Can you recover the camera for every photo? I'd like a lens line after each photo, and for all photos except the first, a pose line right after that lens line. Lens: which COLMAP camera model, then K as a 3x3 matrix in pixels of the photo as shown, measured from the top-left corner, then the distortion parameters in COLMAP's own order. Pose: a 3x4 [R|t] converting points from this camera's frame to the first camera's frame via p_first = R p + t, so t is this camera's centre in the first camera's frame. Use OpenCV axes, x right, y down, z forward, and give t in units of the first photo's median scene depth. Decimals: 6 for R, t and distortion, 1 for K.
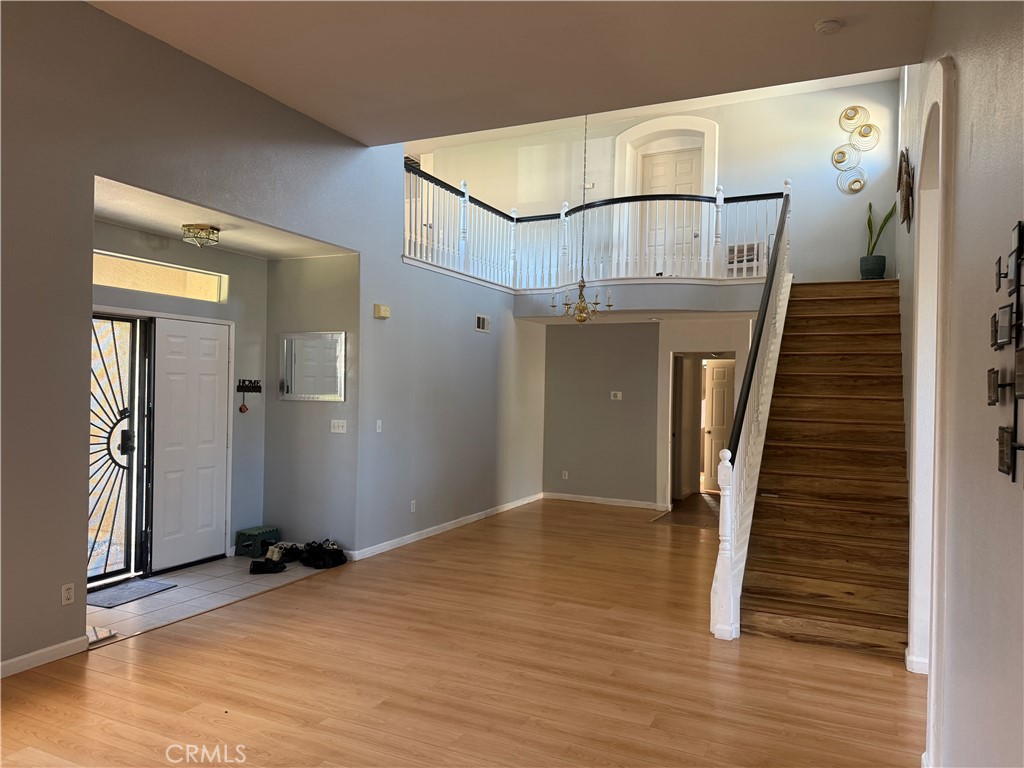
lens RADIAL K [[706.0, 0, 512.0], [0, 706.0, 384.0], [0, 0, 1]] dist [0.129289, -0.221057]
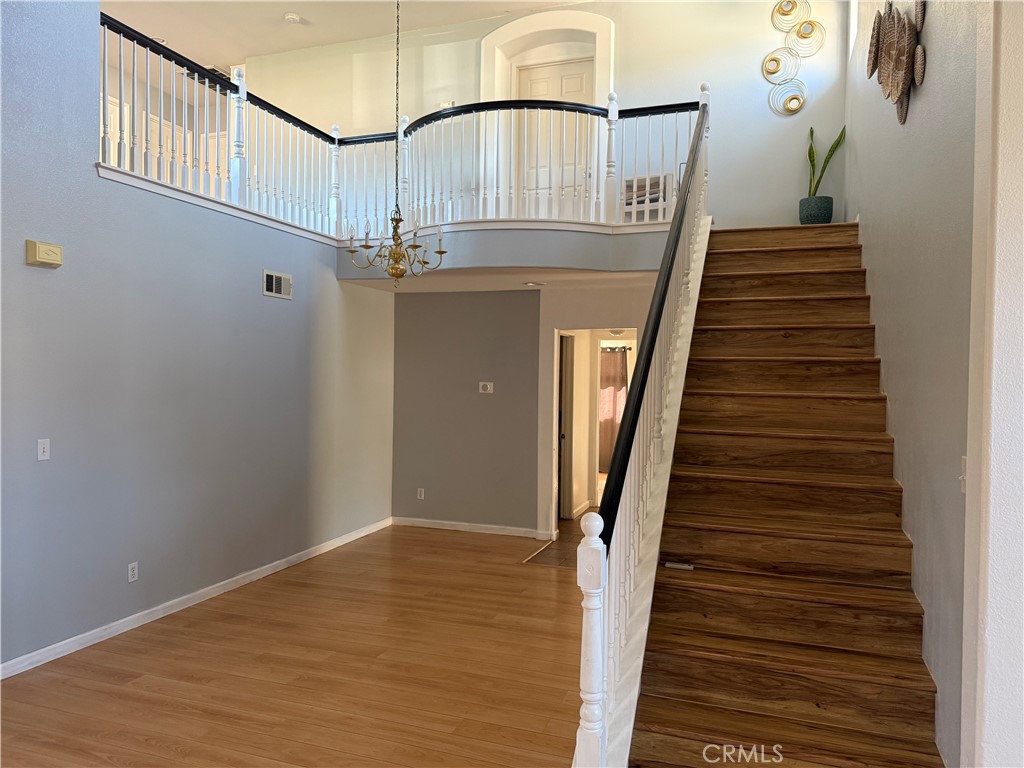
lens RADIAL K [[715.7, 0, 512.0], [0, 715.7, 384.0], [0, 0, 1]] dist [0.128717, -0.184122]
pose [[0.993359, -0.007467, 0.114811, 0.118924], [0.005050, 0.999760, 0.021322, -0.005064], [-0.114943, -0.020601, 0.993158, 0.326631]]
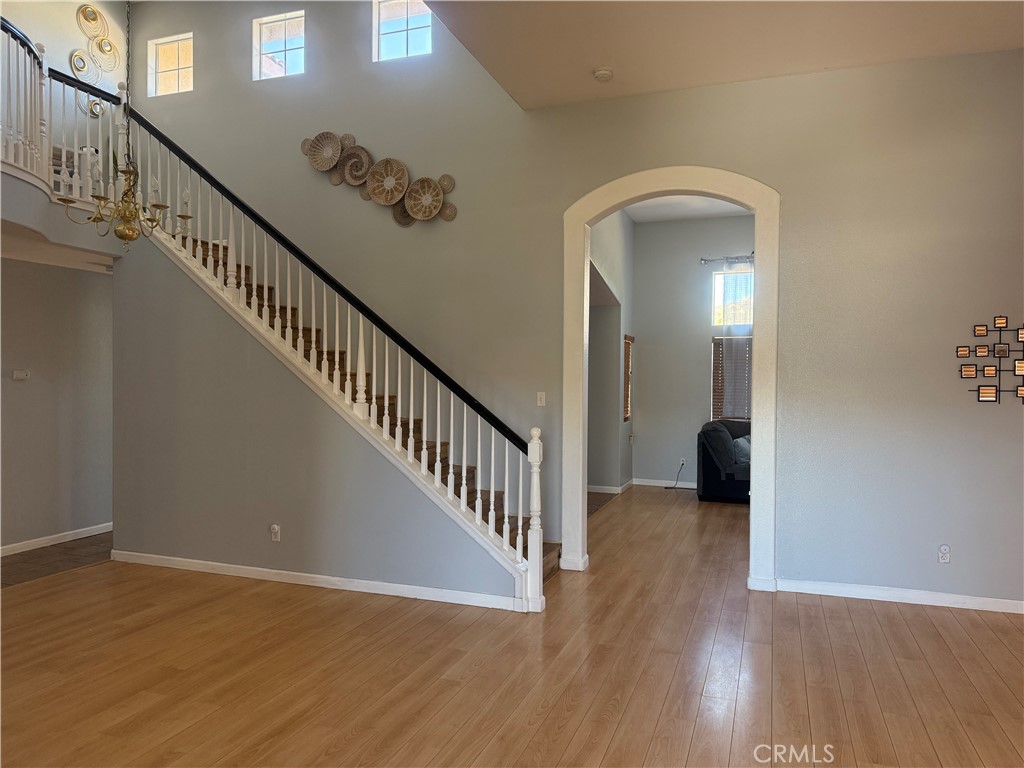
lens RADIAL K [[721.2, 0, 498.4], [0, 721.2, 382.1], [0, 0, 1]] dist [0.081752, -0.096542]
pose [[-0.105514, -0.026375, 0.994068, -0.460956], [-0.017172, 0.999547, 0.024698, 0.001010], [-0.994270, -0.014464, -0.105919, 0.742047]]
